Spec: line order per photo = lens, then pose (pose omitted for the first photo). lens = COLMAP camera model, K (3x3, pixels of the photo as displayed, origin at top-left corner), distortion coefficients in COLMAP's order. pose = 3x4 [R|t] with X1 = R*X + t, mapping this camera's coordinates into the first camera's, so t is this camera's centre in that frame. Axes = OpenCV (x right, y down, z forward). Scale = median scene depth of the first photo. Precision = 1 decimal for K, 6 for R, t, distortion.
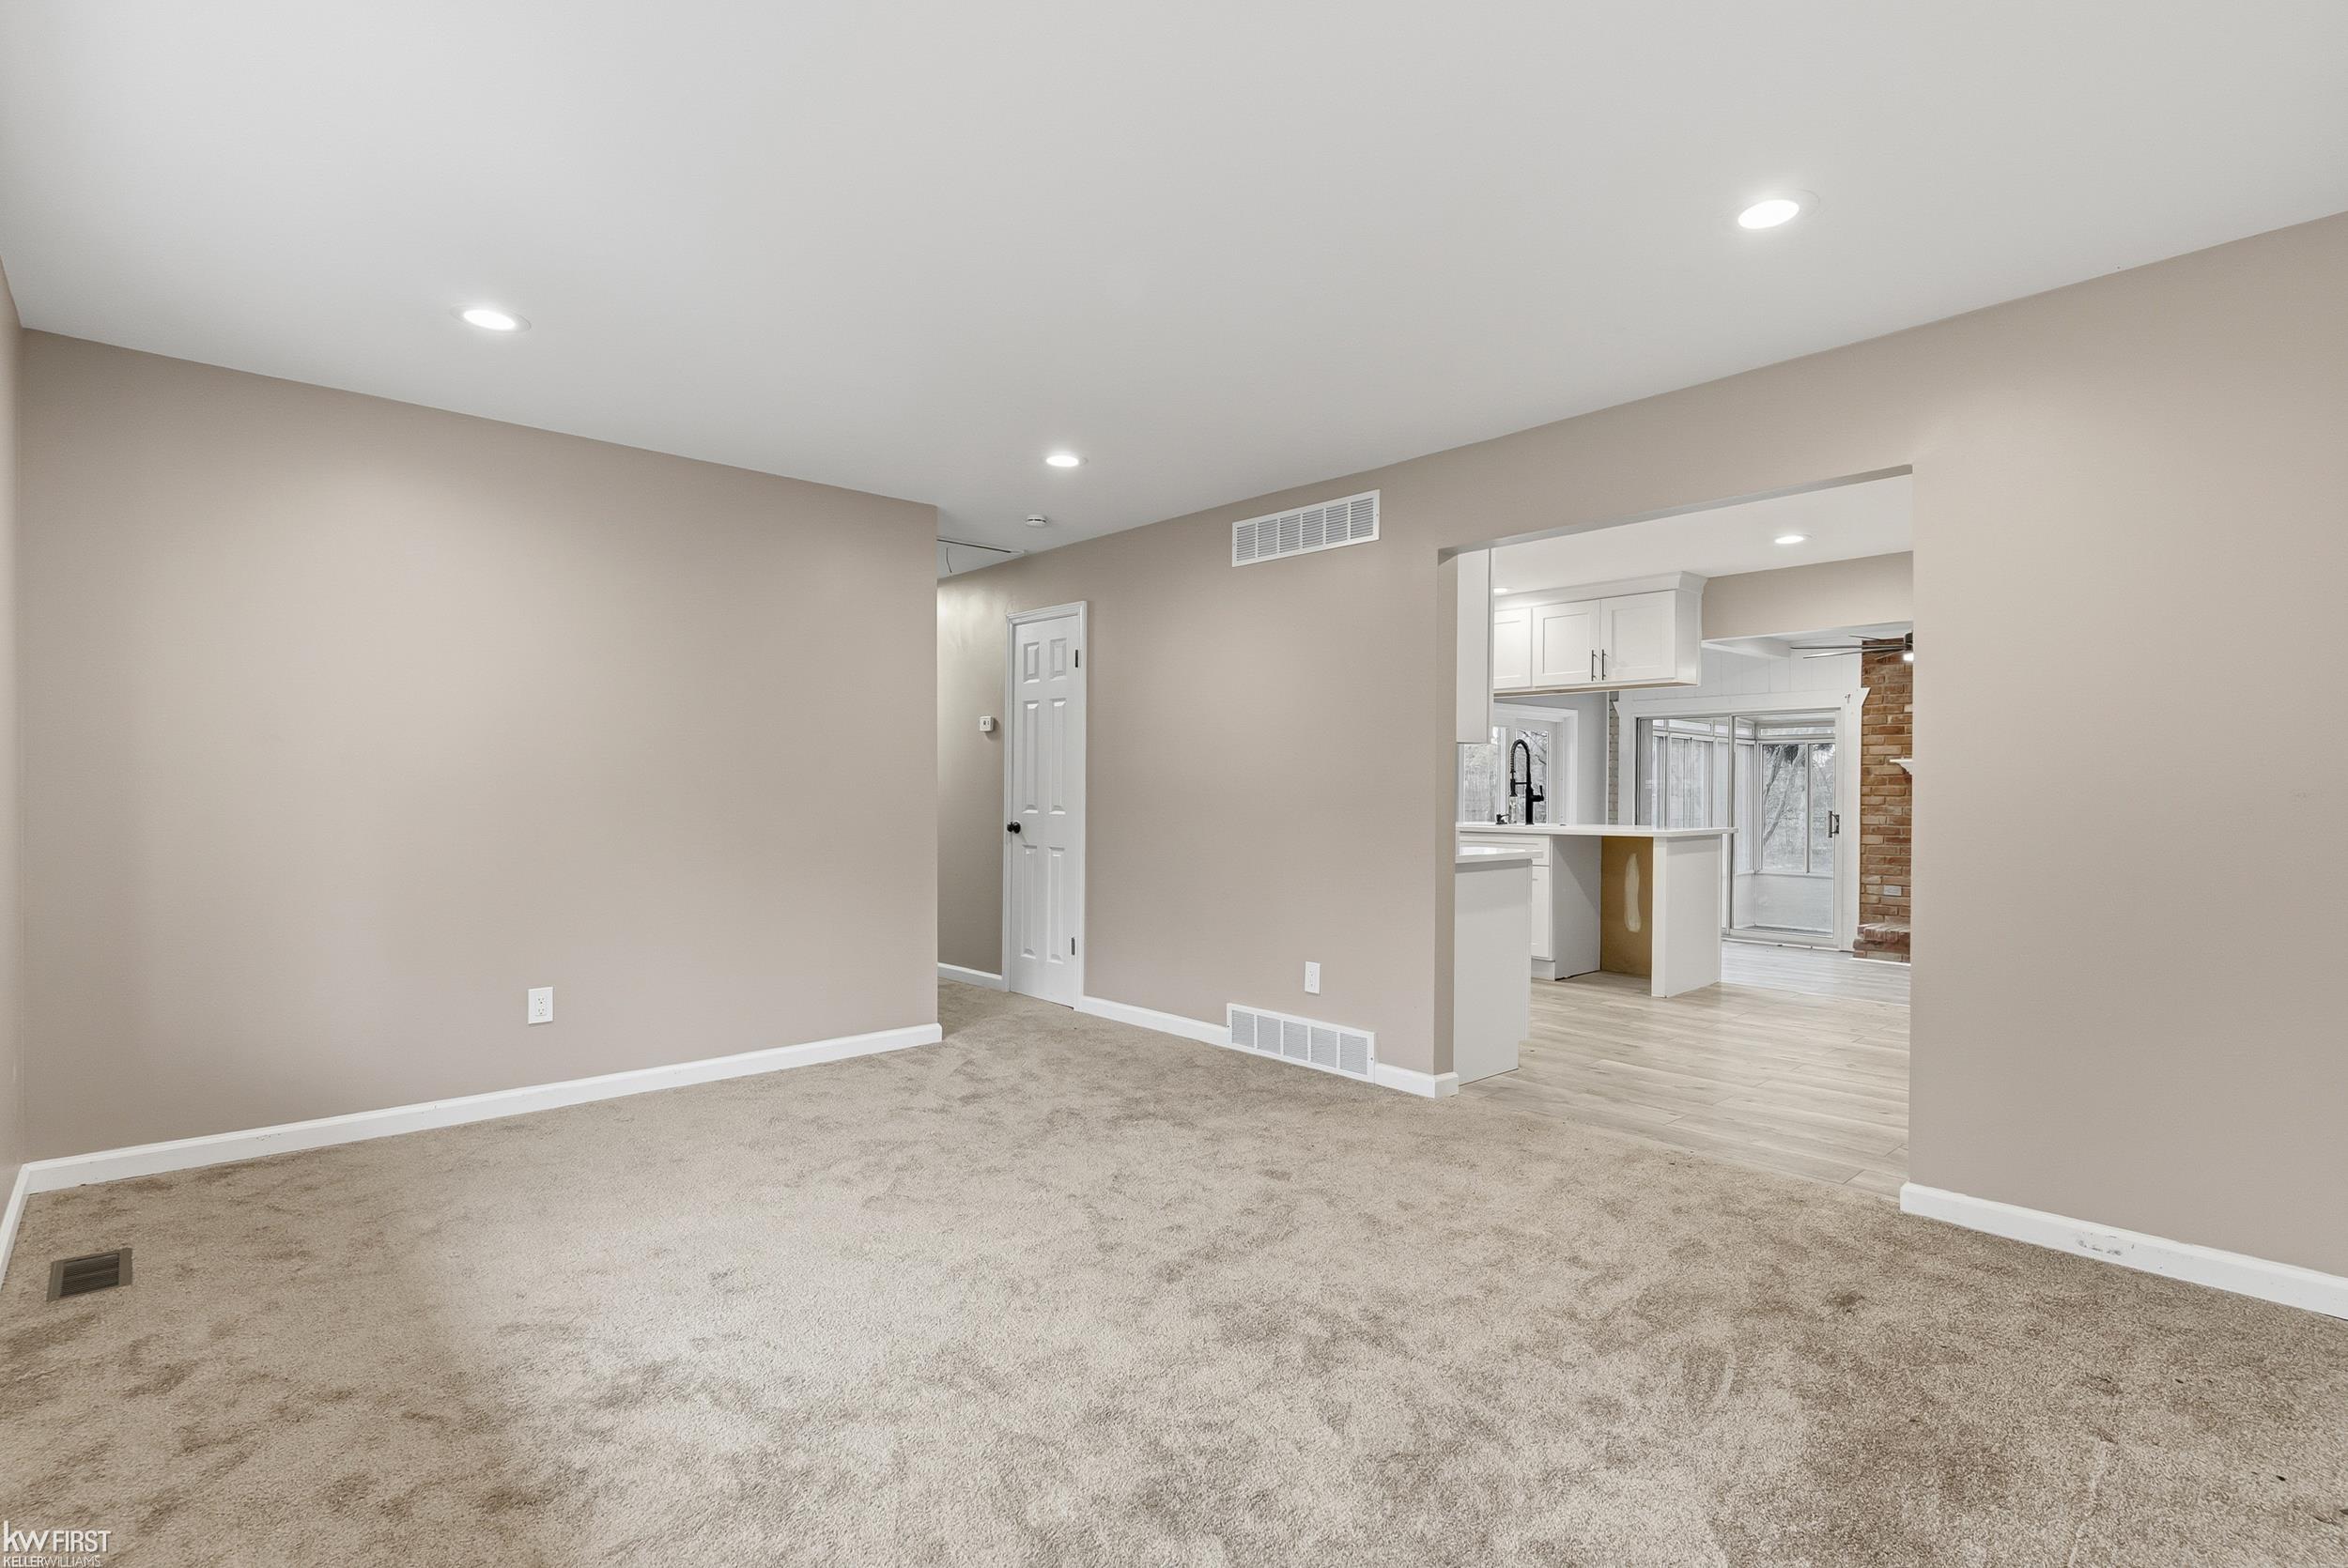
lens RADIAL K [[1138.8, 0, 1198.9], [0, 1138.8, 818.2], [0, 0, 1]] dist [-0.000314, -0.000022]
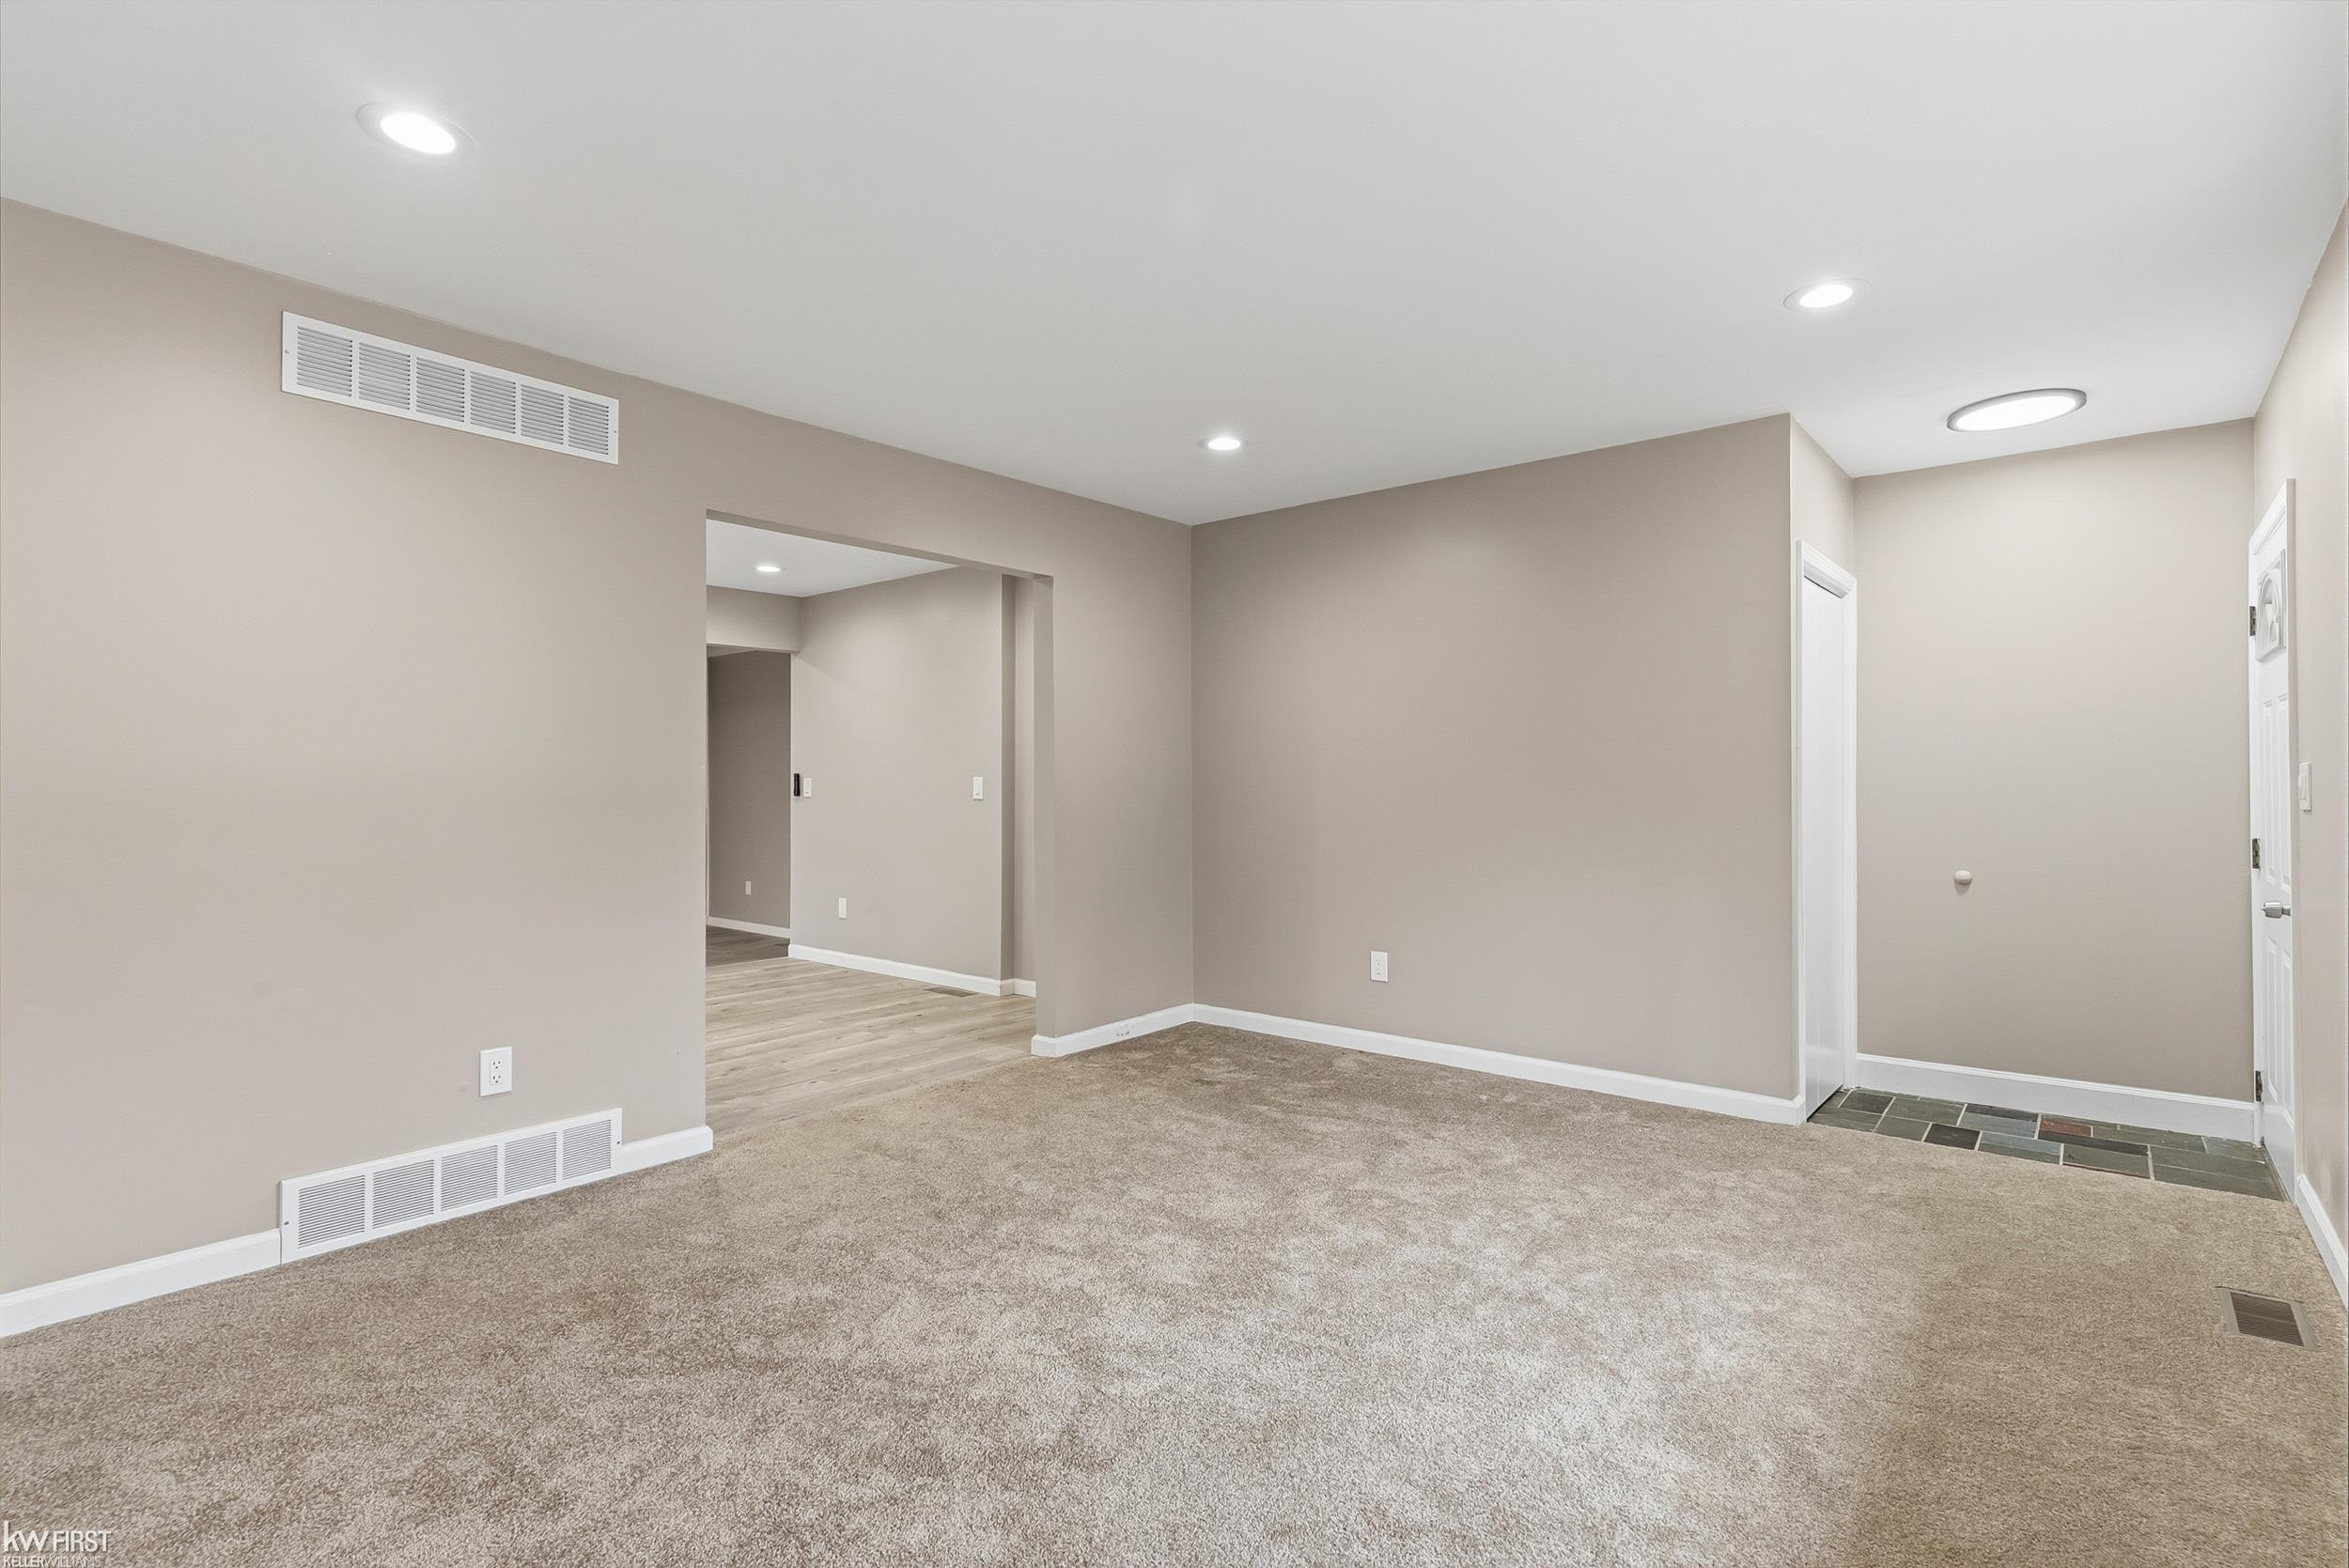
lens RADIAL K [[1118.6, 0, 1174.5], [0, 1118.6, 784.0], [0, 0, 1]] dist [0.001443, 0.000284]
pose [[-0.127122, -0.009450, 0.991842, -0.623688], [0.026499, 0.999565, 0.012920, -0.027511], [-0.991533, 0.027925, -0.126817, 0.706924]]
